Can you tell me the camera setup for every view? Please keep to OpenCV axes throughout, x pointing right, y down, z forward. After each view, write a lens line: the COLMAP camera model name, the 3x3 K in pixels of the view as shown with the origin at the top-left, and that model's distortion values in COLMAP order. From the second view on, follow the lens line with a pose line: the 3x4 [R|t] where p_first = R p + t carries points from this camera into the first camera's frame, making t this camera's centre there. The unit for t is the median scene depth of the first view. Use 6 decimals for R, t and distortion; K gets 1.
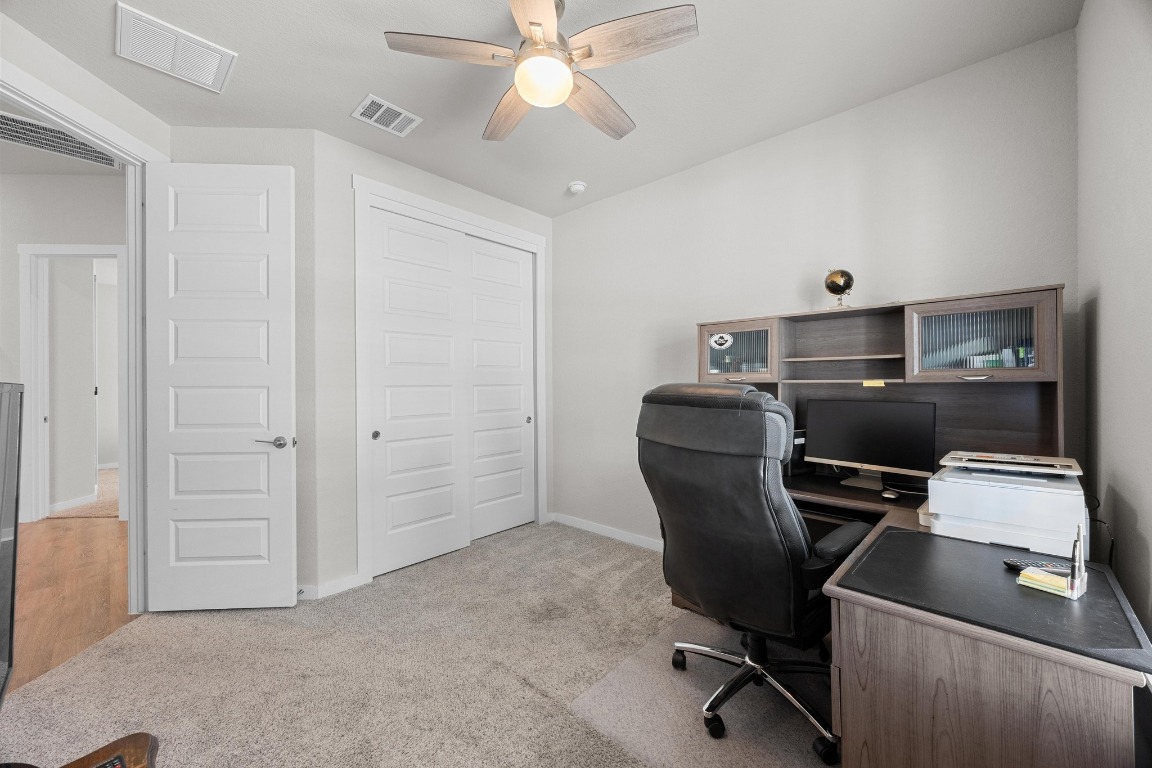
lens RADIAL K [[433.9, 0, 567.3], [0, 433.9, 380.7], [0, 0, 1]] dist [-0.005962, 0.000150]
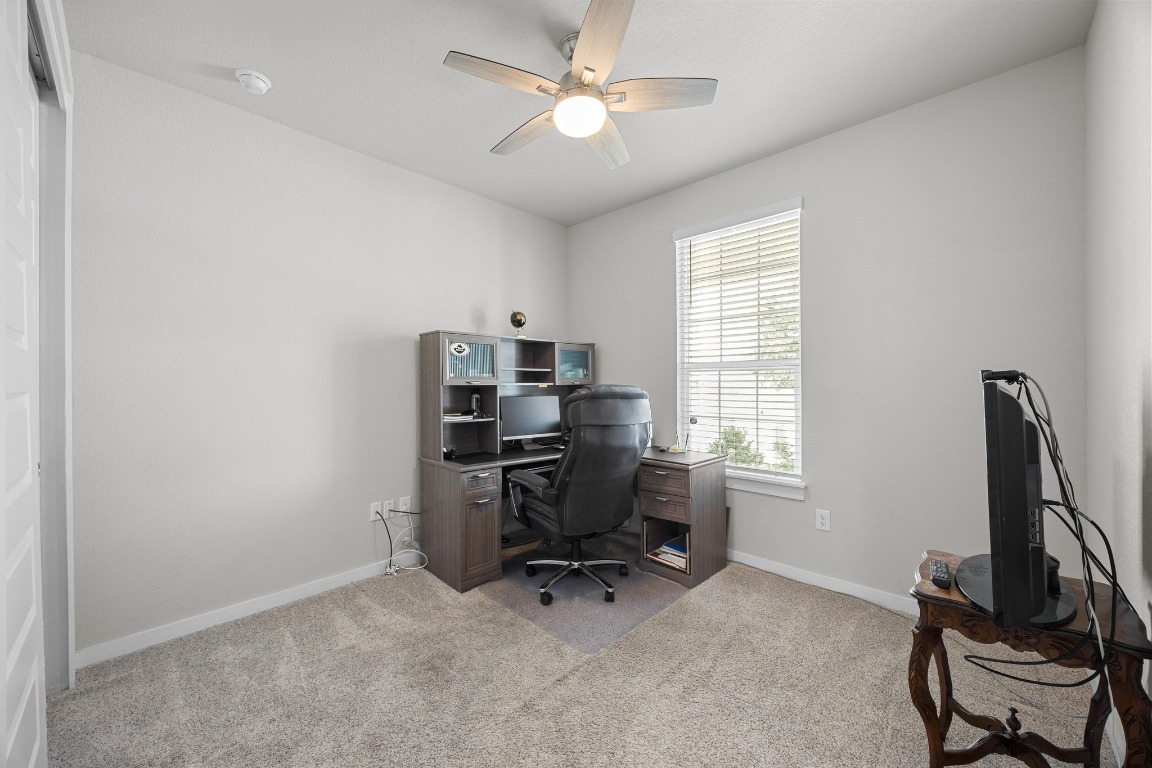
lens RADIAL K [[433.9, 0, 570.8], [0, 433.9, 385.7], [0, 0, 1]] dist [-0.005962, 0.000150]
pose [[0.025267, 0.002466, 0.999678, -0.792268], [0.004046, 0.999989, -0.002569, 0.010143], [-0.999673, 0.004109, 0.025257, 0.680283]]
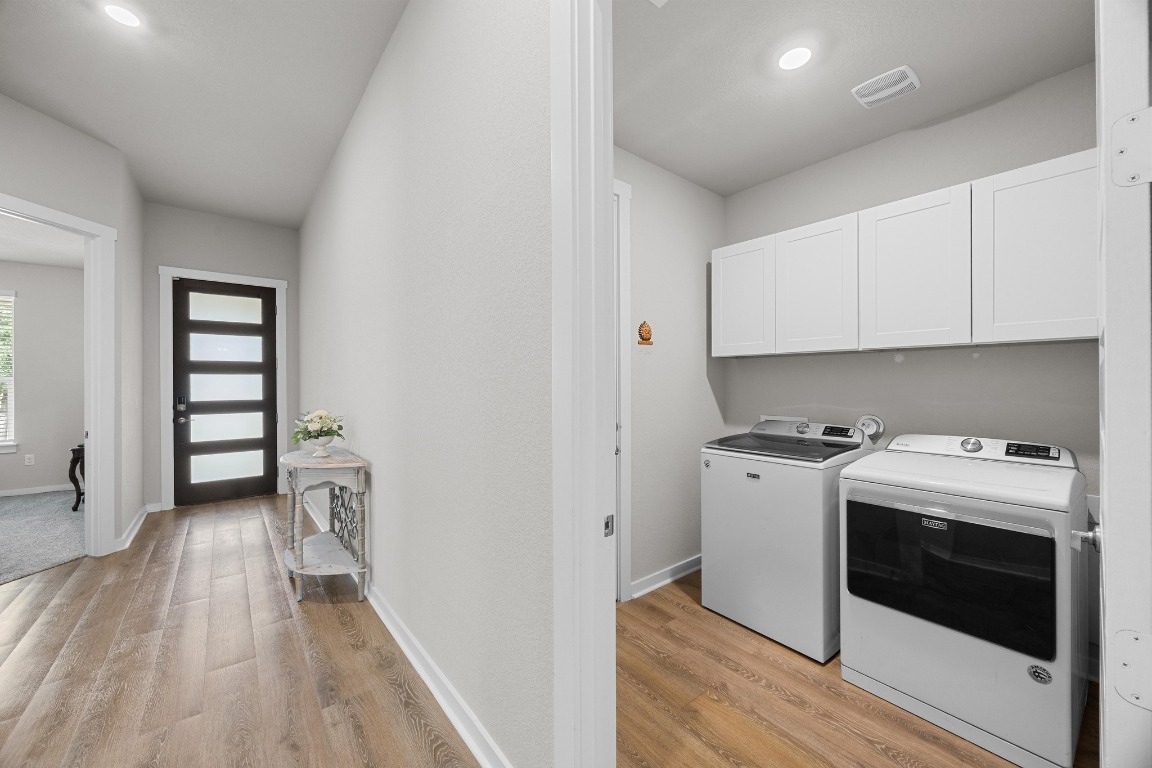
lens RADIAL K [[433.9, 0, 573.8], [0, 433.9, 382.1], [0, 0, 1]] dist [-0.005962, 0.000150]
pose [[-0.990535, 0.008368, 0.137002, -3.552882], [0.007827, 0.999959, -0.004483, -0.009536], [-0.137034, -0.003368, -0.990561, 2.368273]]
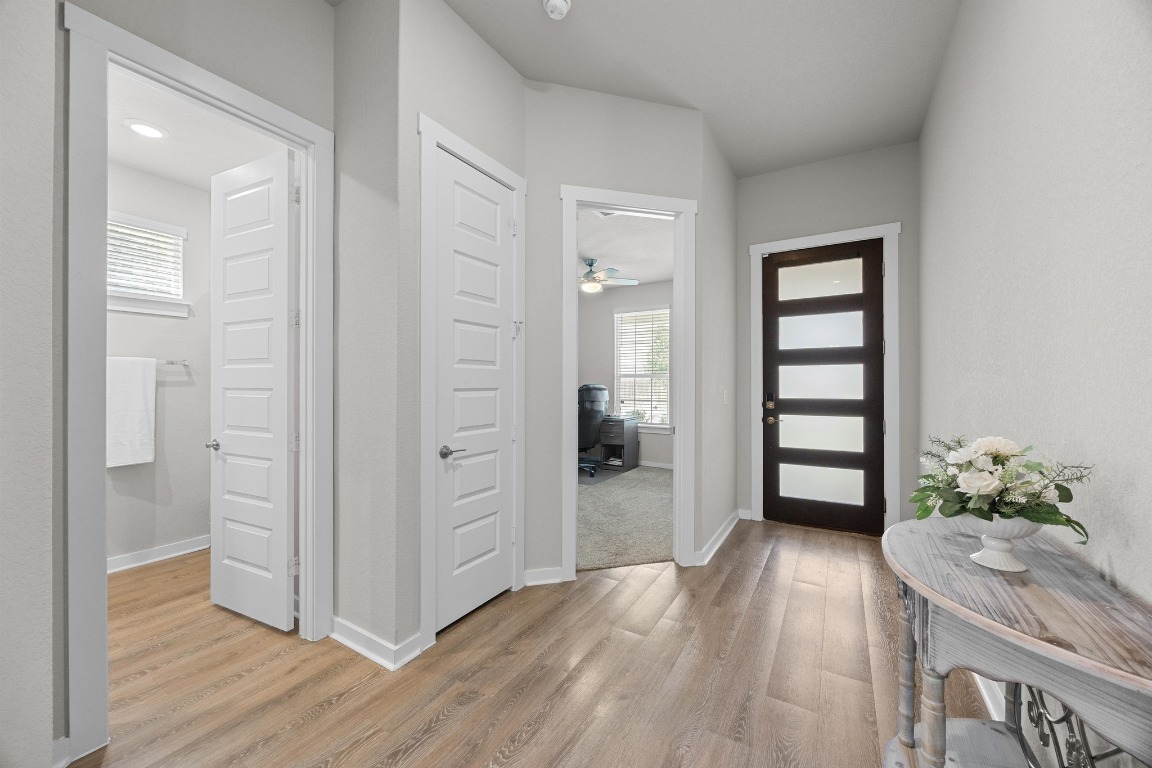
lens RADIAL K [[433.9, 0, 571.0], [0, 433.9, 384.7], [0, 0, 1]] dist [-0.005962, 0.000150]
pose [[-0.195808, 0.001982, 0.980640, -2.761039], [0.001412, 0.999997, -0.001739, 0.013007], [-0.980641, 0.001044, -0.195810, 1.466909]]
